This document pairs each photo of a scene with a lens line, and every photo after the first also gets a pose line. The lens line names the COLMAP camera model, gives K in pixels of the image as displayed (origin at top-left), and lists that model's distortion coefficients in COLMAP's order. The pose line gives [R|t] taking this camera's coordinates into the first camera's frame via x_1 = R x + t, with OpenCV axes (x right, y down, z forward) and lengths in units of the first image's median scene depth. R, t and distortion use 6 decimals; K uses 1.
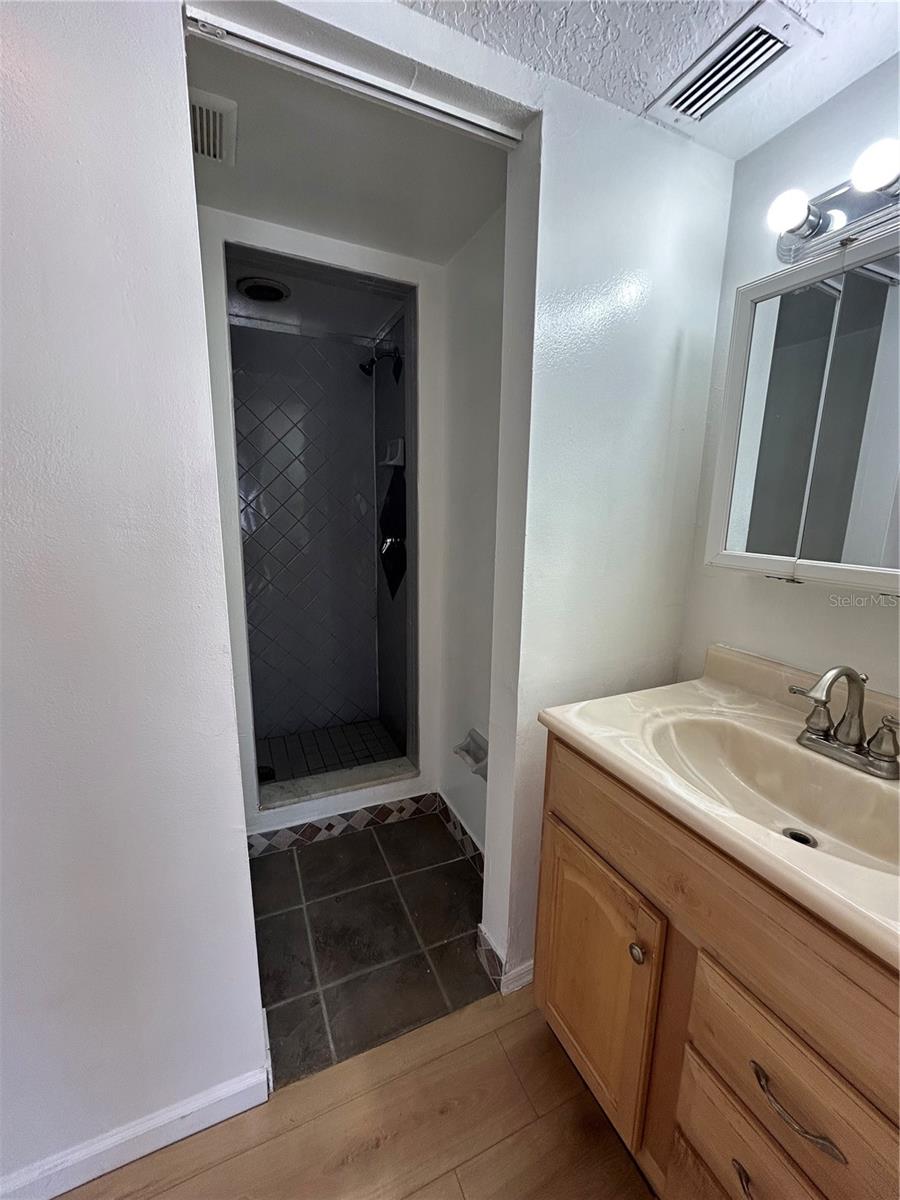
lens RADIAL K [[483.1, 0, 450.0], [0, 483.1, 600.0], [0, 0, 1]] dist [-0.001332, 0.000648]
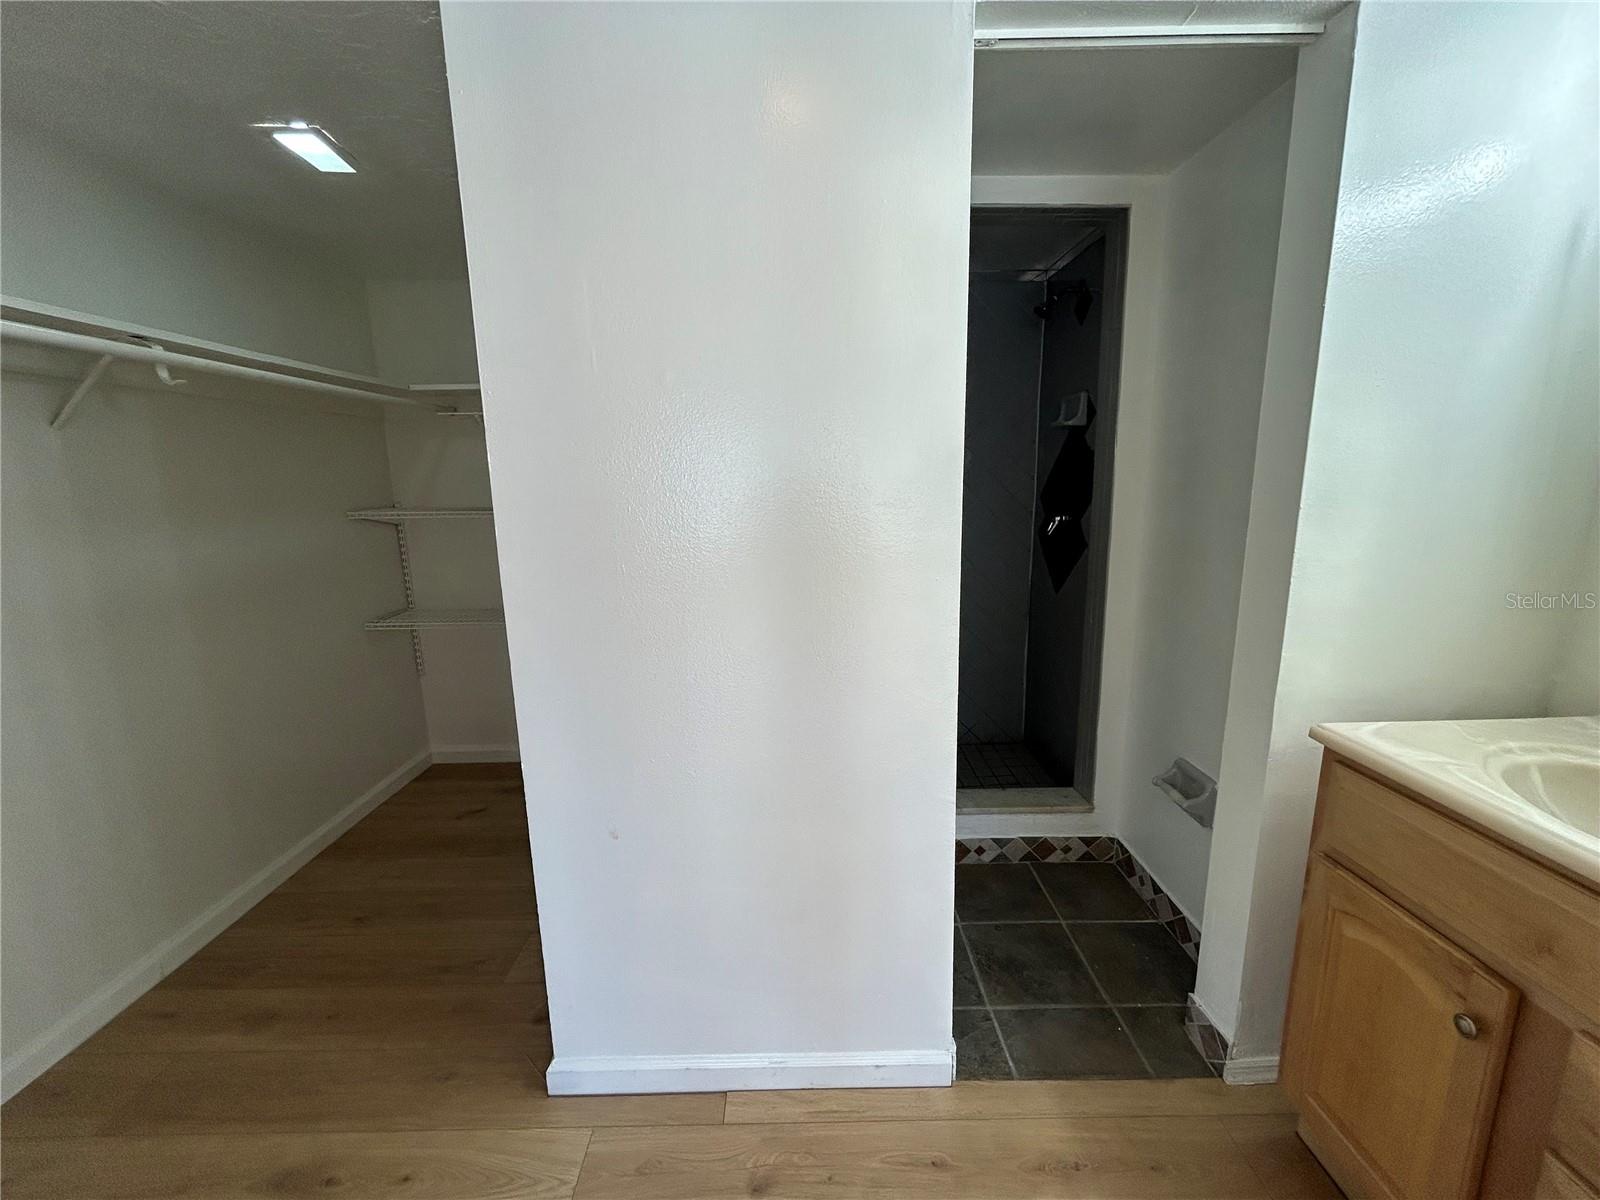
lens RADIAL K [[644.1, 0, 799.9], [0, 644.1, 598.1], [0, 0, 1]] dist [-0.001332, 0.000648]
pose [[0.914196, 0.043805, -0.402897, -0.141269], [-0.046312, 0.998921, 0.003523, 0.042990], [0.402617, 0.015438, 0.915238, -0.272213]]
